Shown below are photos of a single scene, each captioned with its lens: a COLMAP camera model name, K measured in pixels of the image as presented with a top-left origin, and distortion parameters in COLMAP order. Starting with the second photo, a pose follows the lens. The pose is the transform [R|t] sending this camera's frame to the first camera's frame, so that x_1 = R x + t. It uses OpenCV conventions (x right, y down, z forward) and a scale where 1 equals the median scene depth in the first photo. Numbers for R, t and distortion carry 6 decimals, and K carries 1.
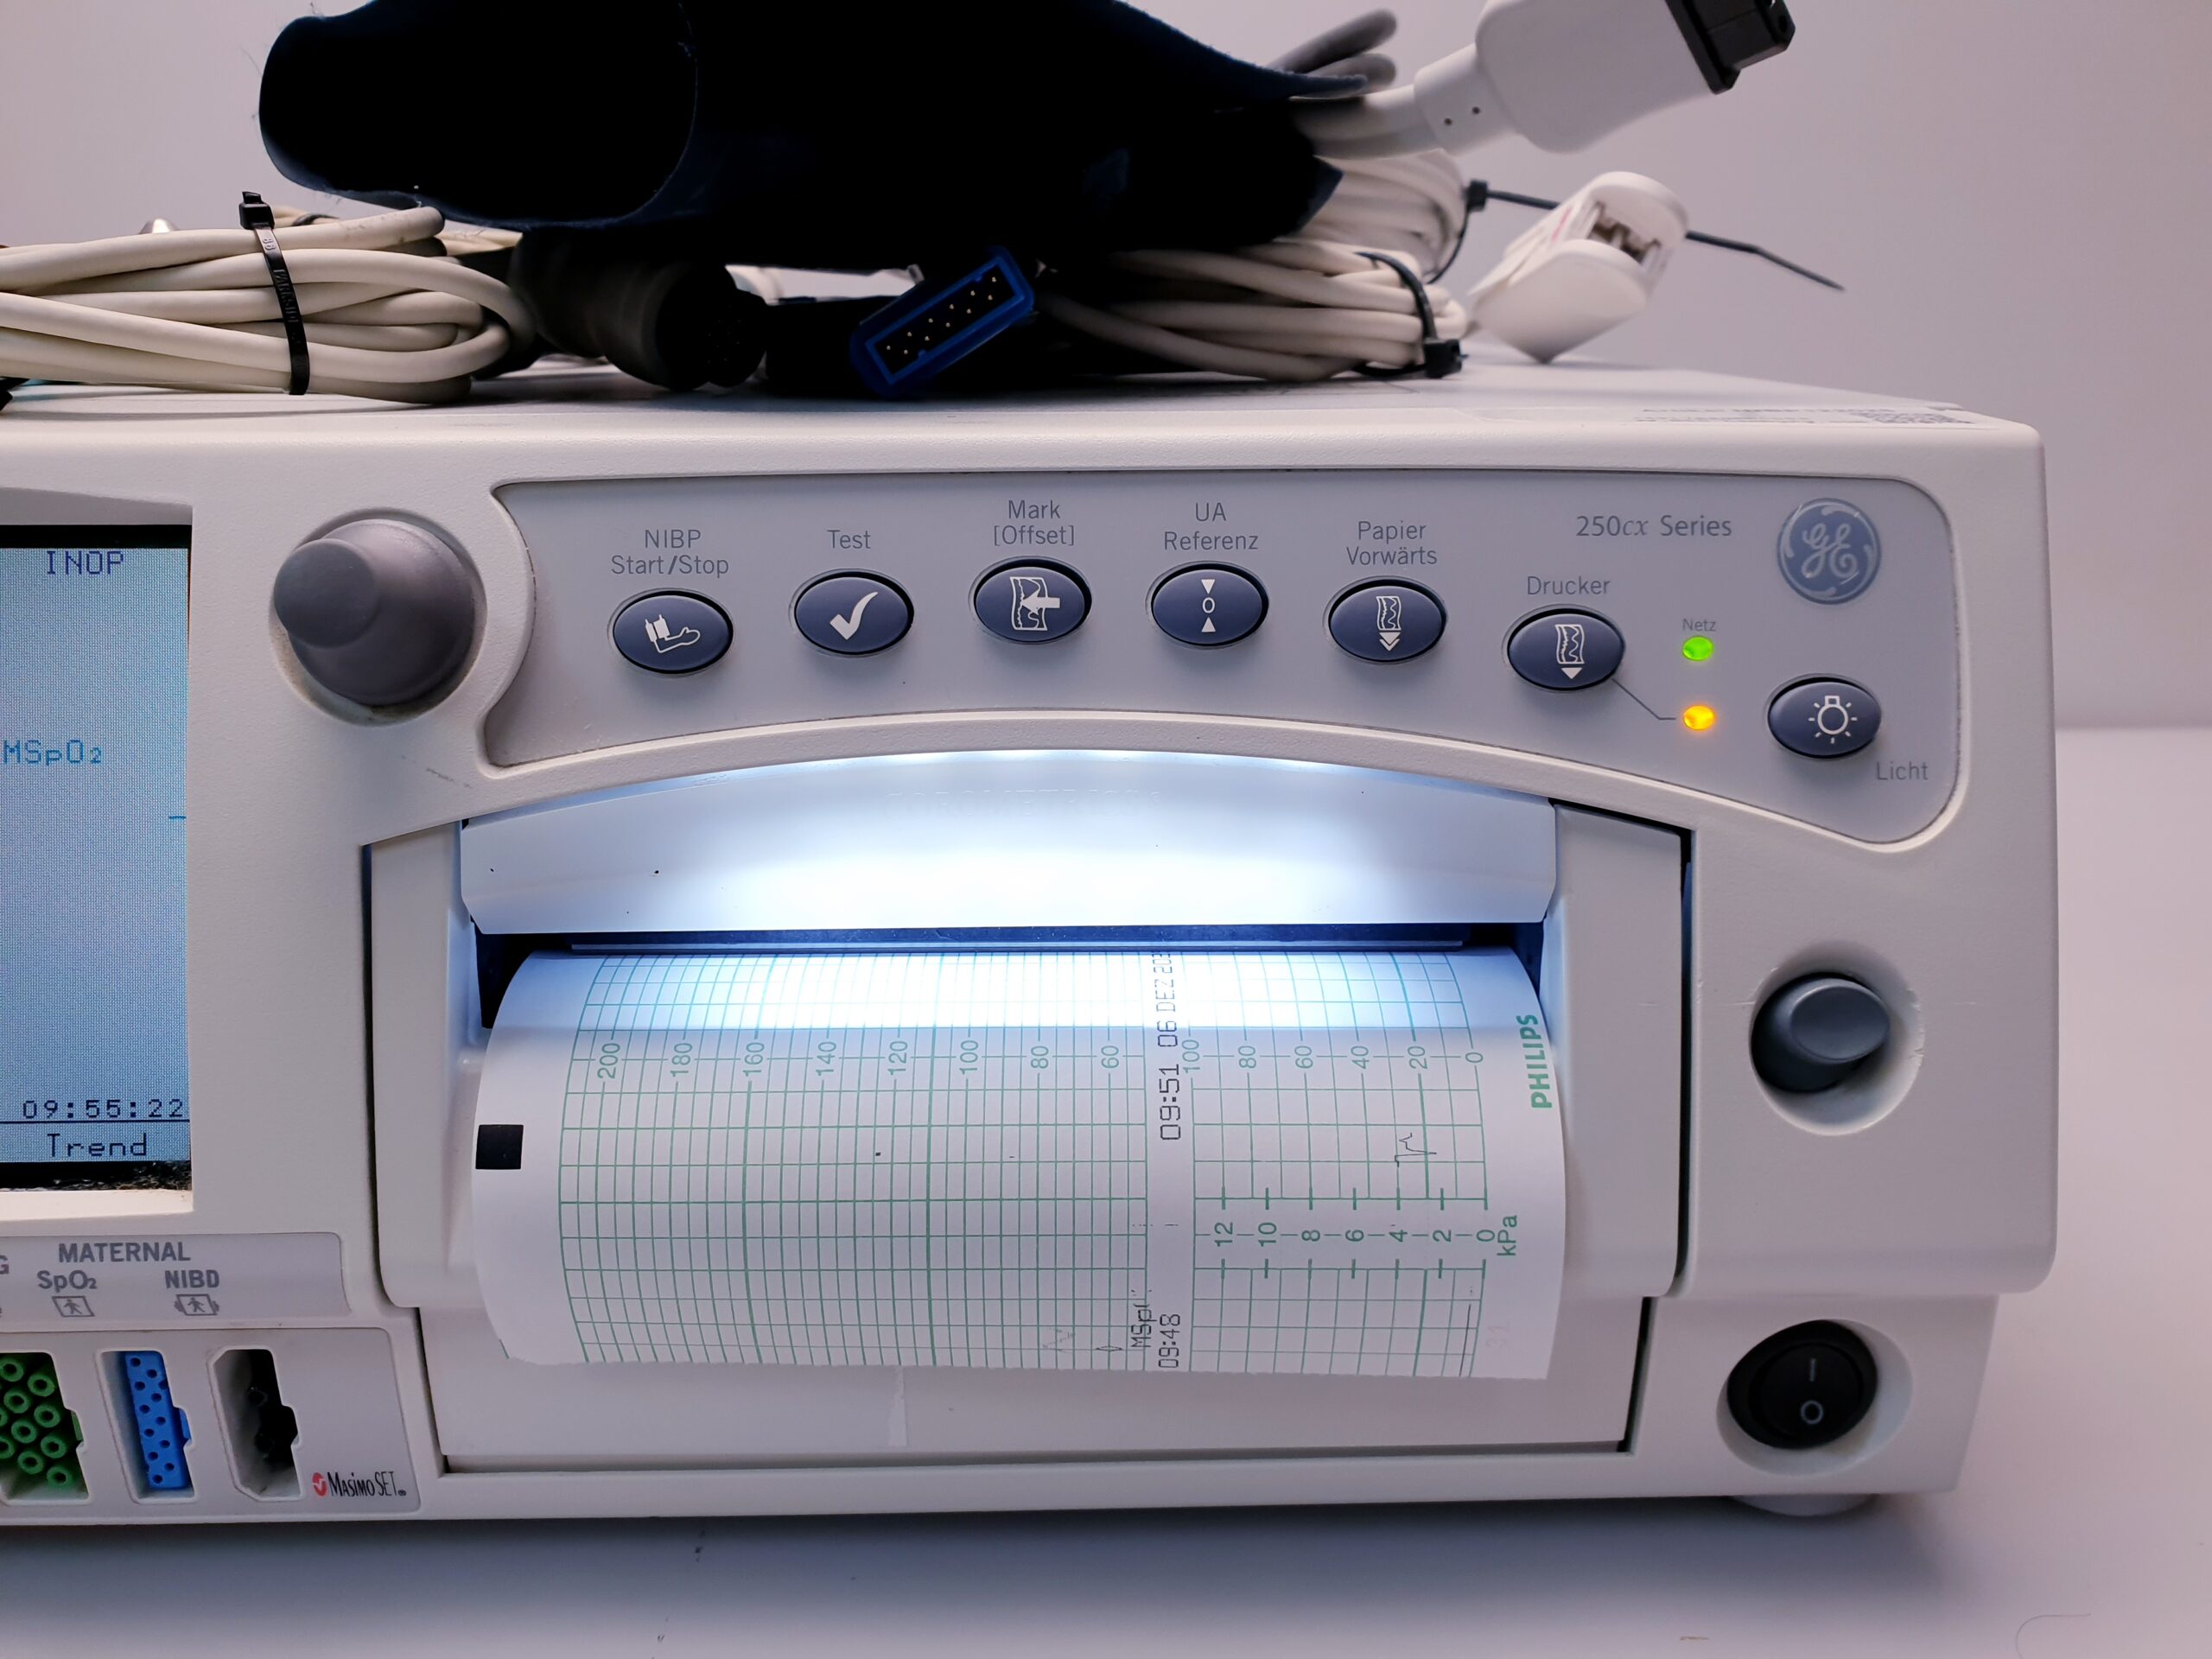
lens RADIAL K [[1756.8, 0, 1098.9], [0, 1756.8, 838.0], [0, 0, 1]] dist [0.002482, 0.011390]
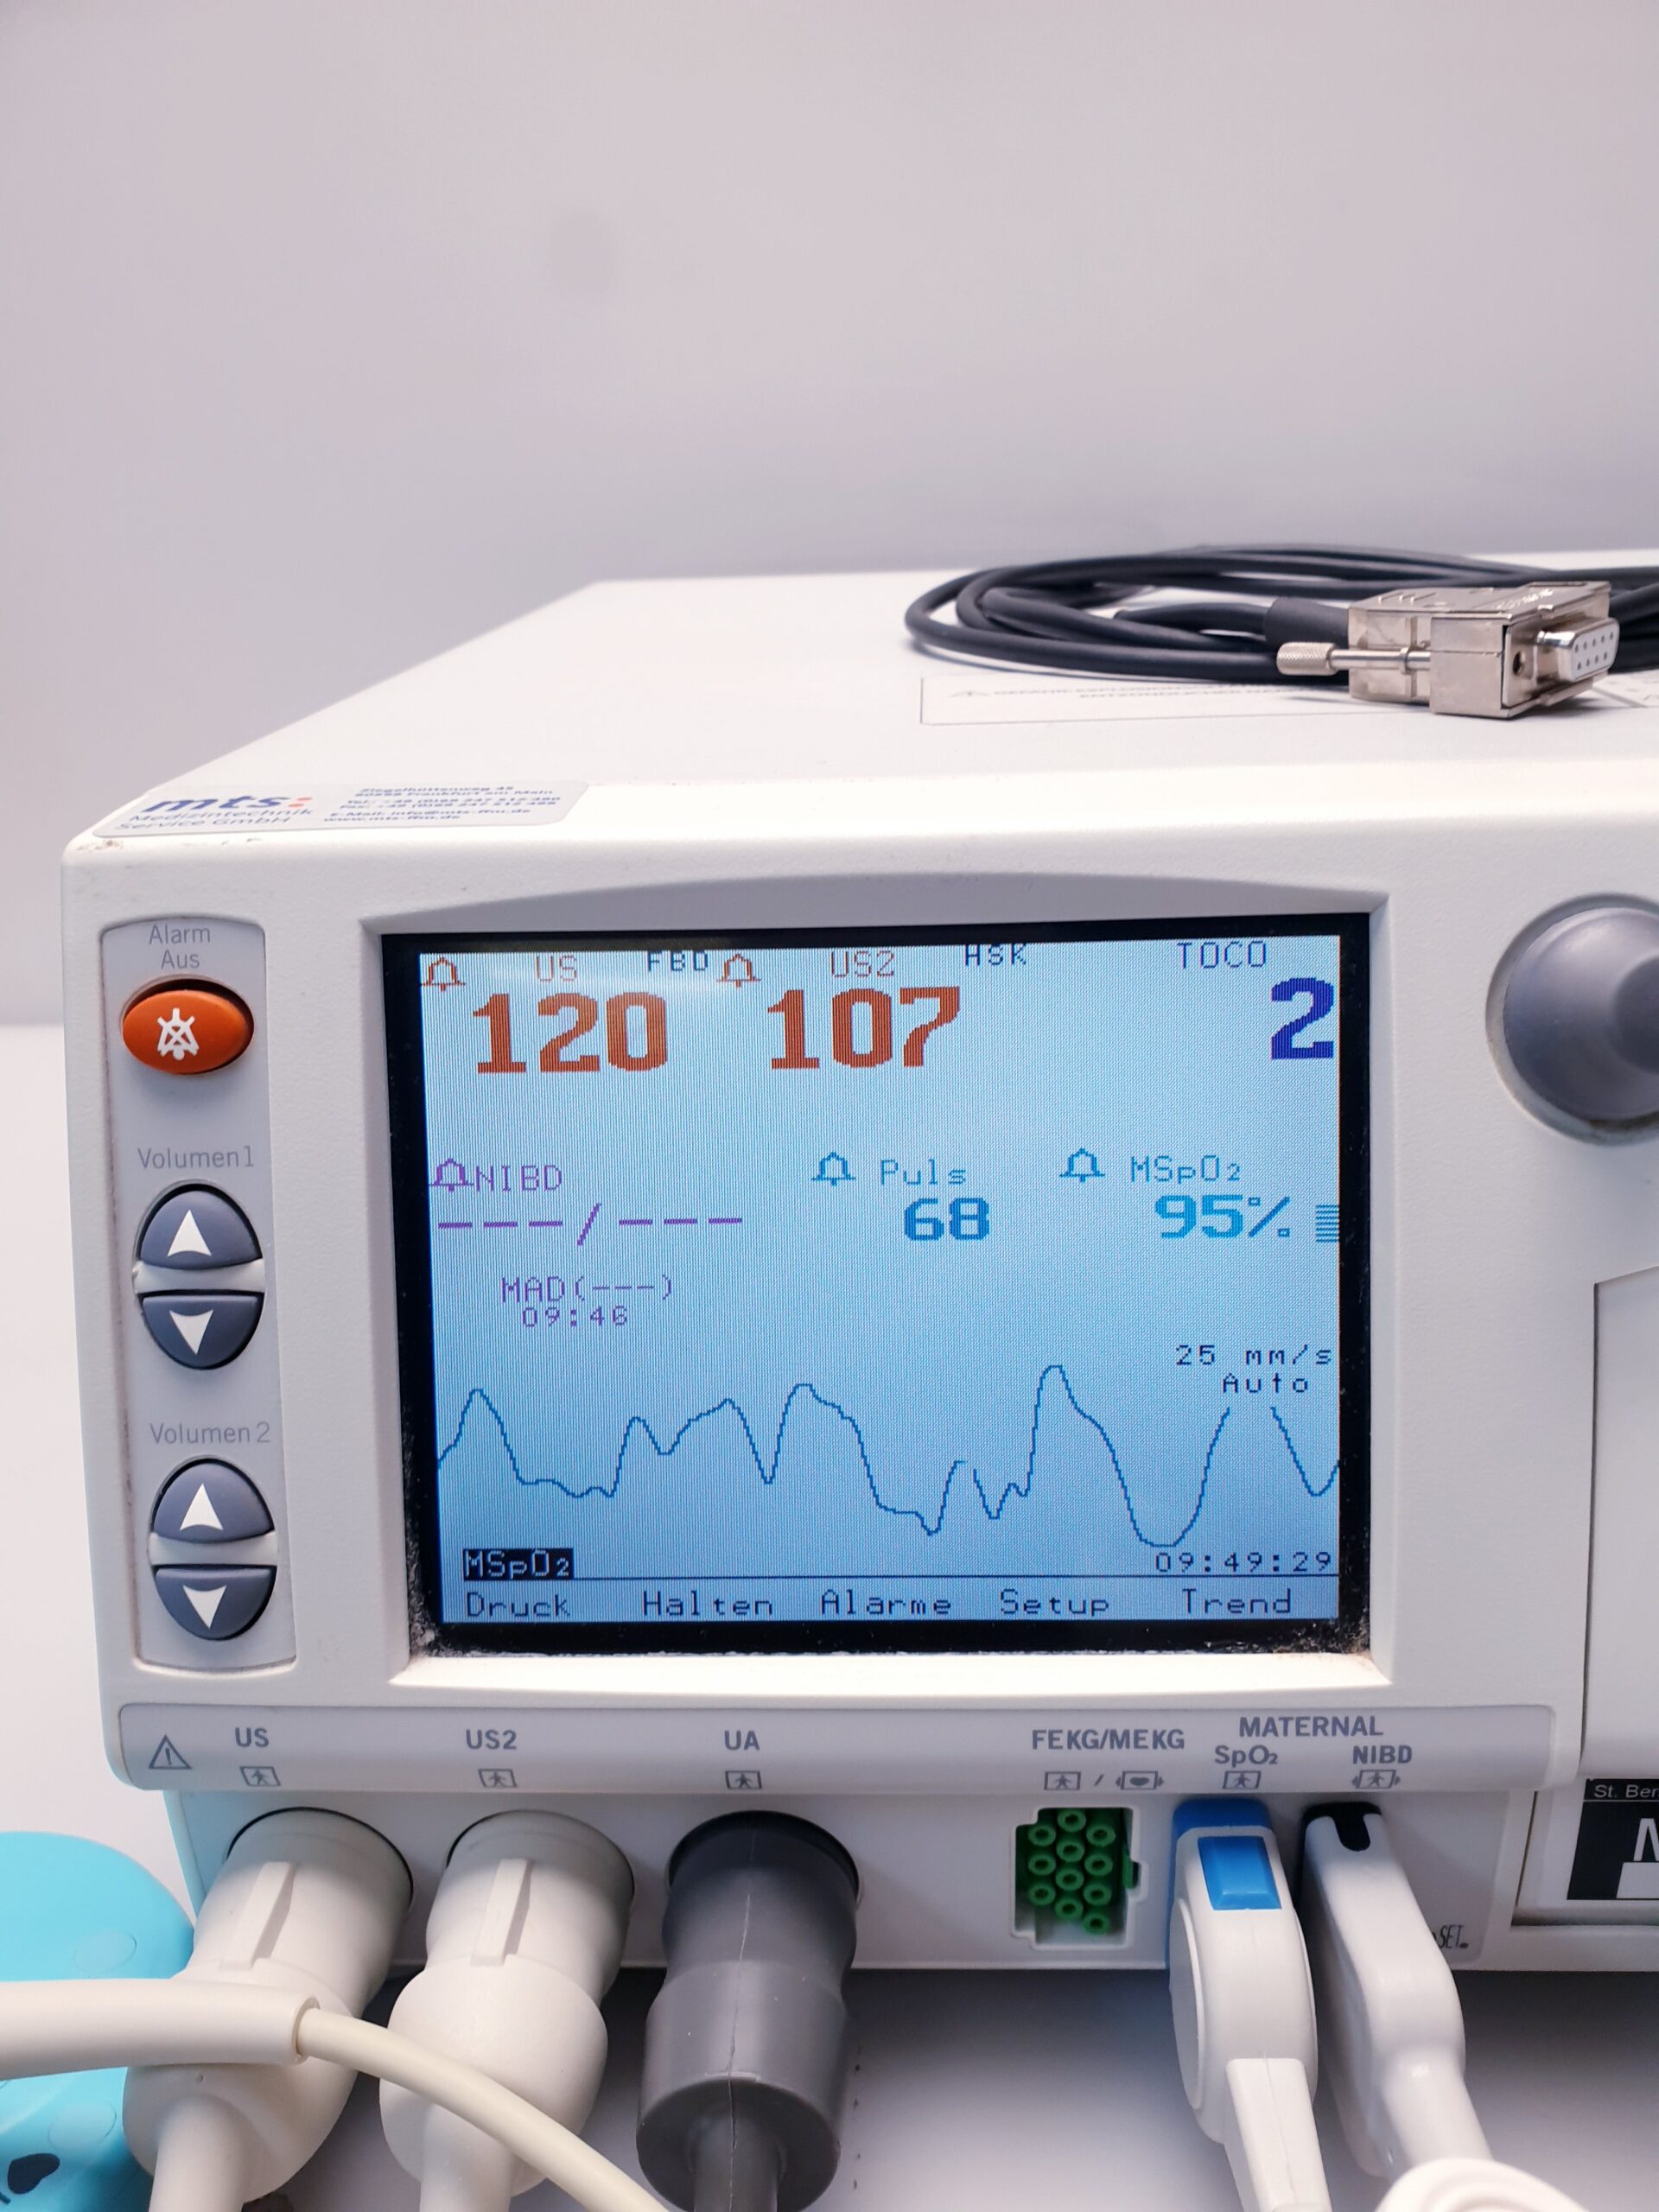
lens RADIAL K [[1723.2, 0, 846.8], [0, 1723.2, 1147.6], [0, 0, 1]] dist [0.084409, -0.320161]
pose [[0.998360, -0.009278, -0.056490, -0.722380], [0.013591, 0.996980, 0.076458, -0.130015], [0.055611, -0.077101, 0.995471, 0.120706]]
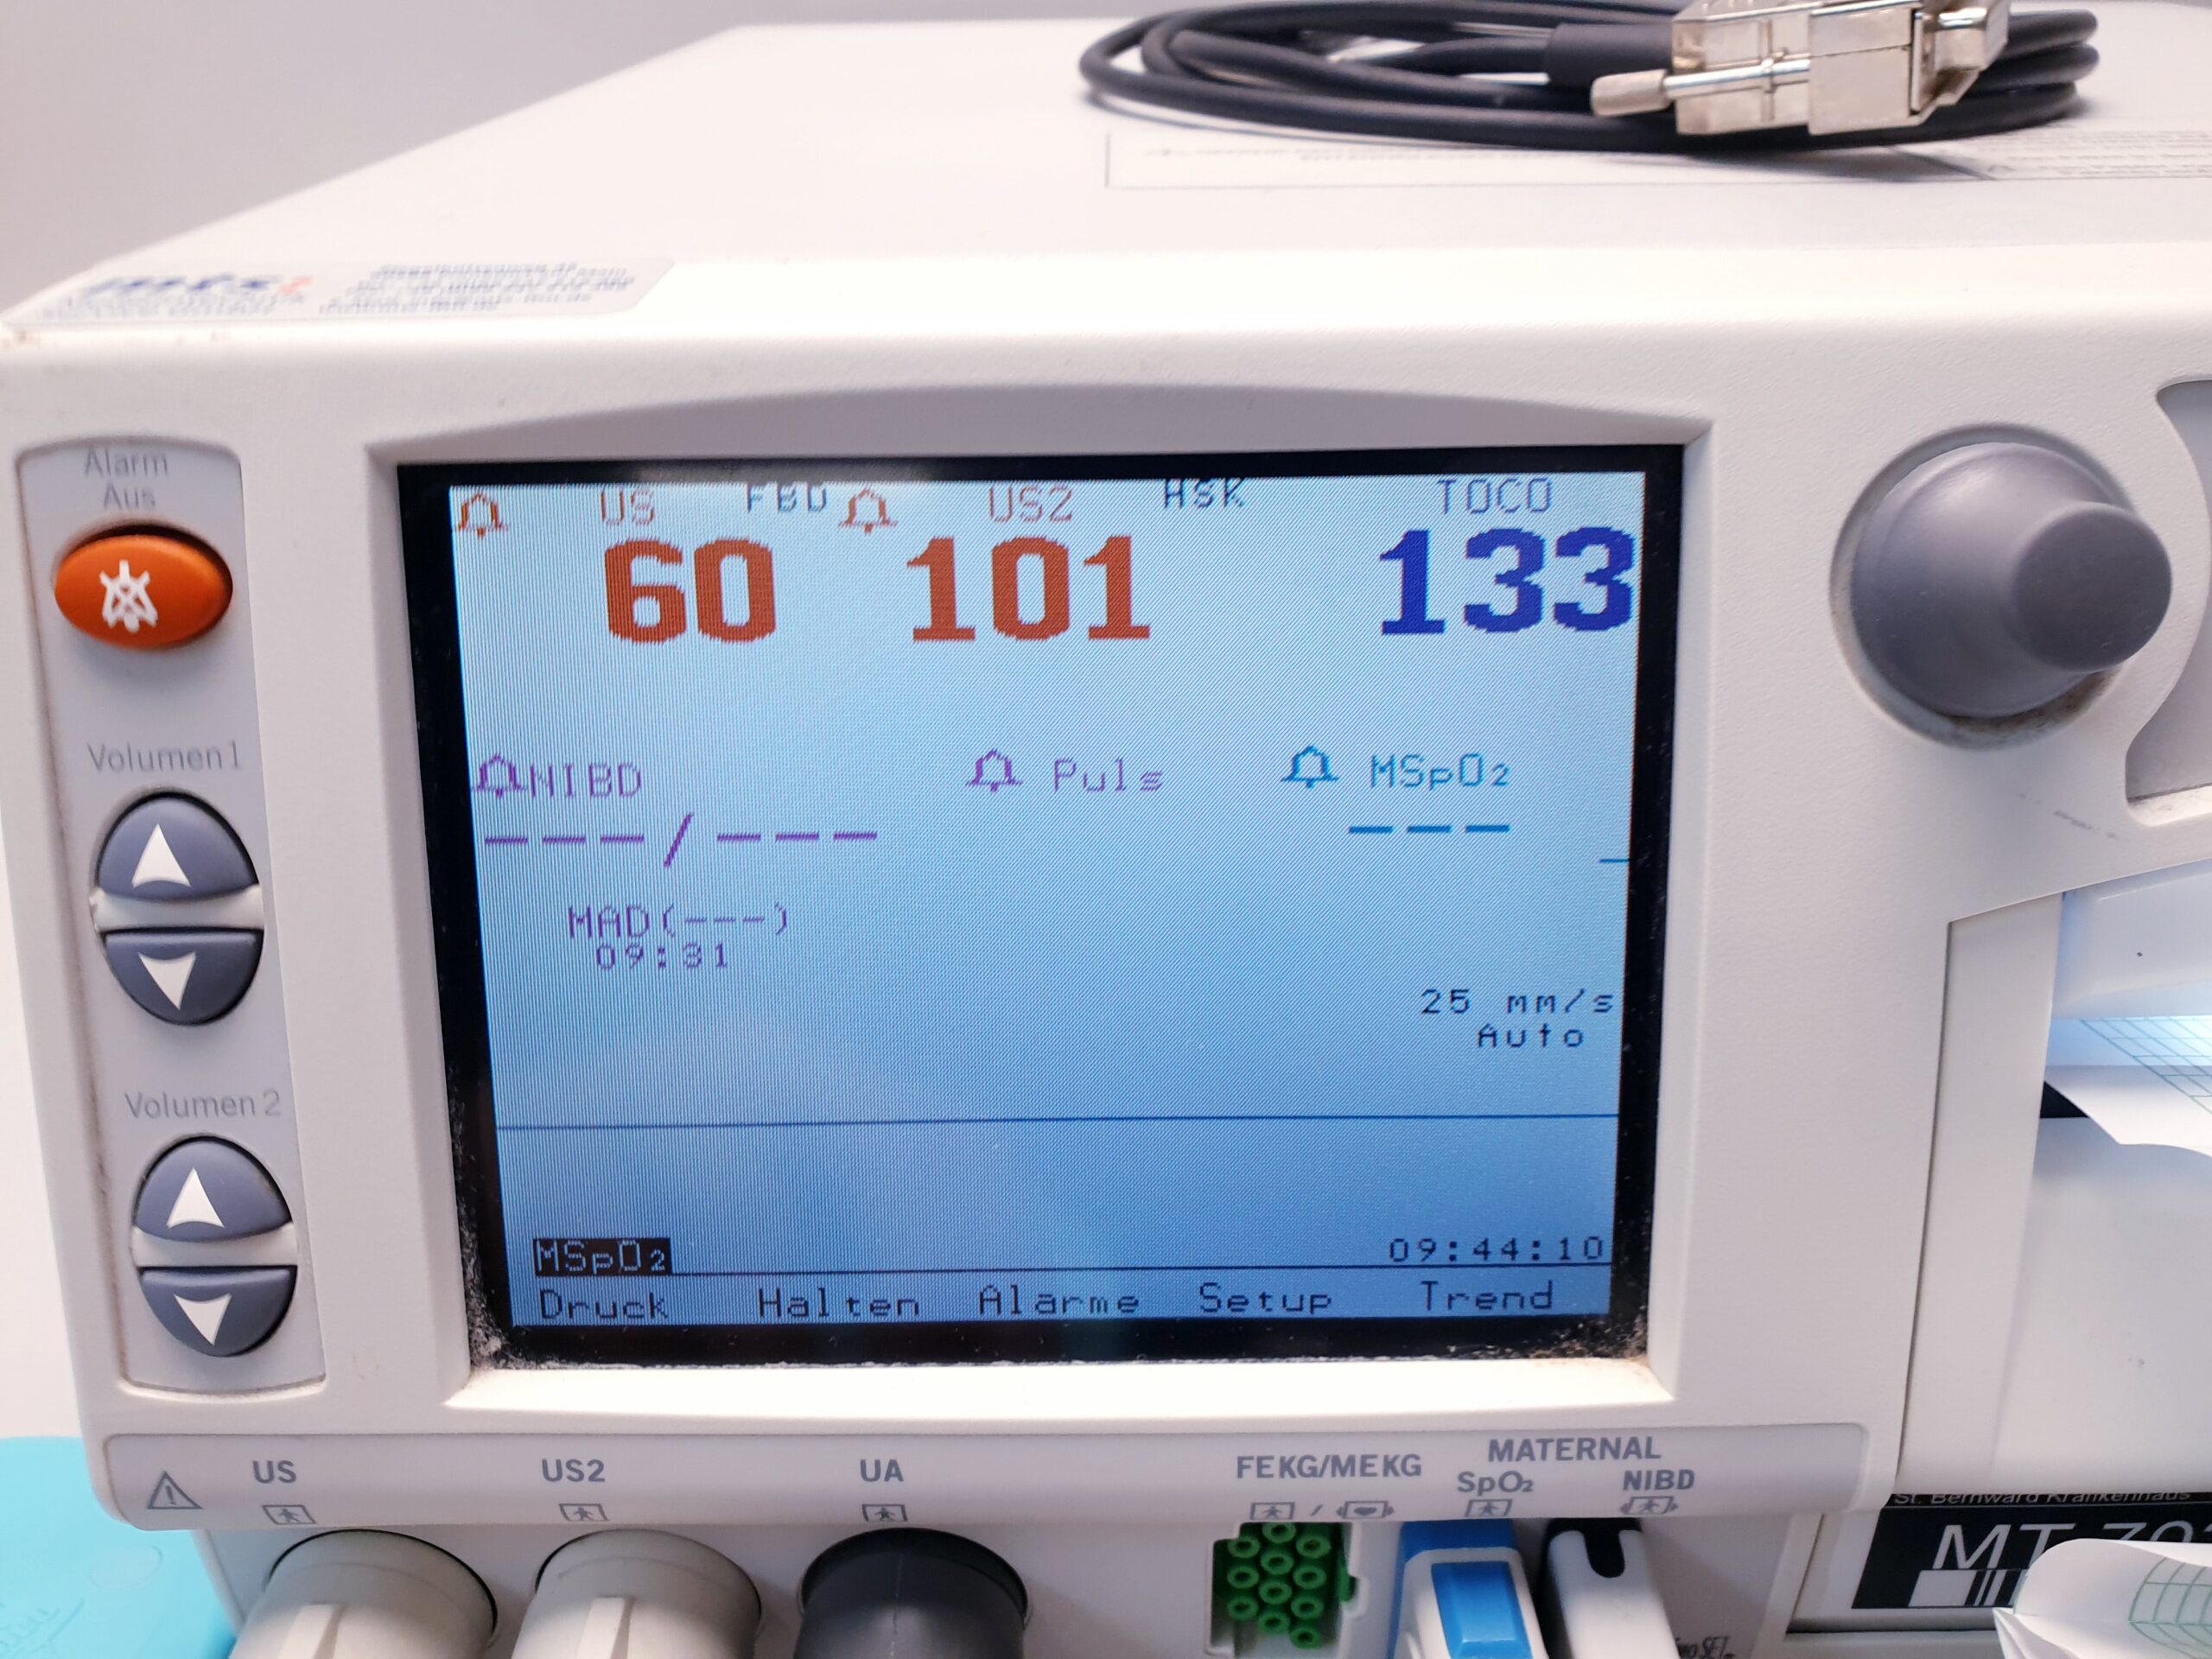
lens RADIAL K [[1763.8, 0, 1090.3], [0, 1763.8, 827.7], [0, 0, 1]] dist [-0.024293, 0.002455]
pose [[0.999786, -0.004363, -0.020221, -0.725884], [0.007903, 0.983925, 0.178407, -0.154407], [0.019118, -0.178529, 0.983749, 0.305054]]
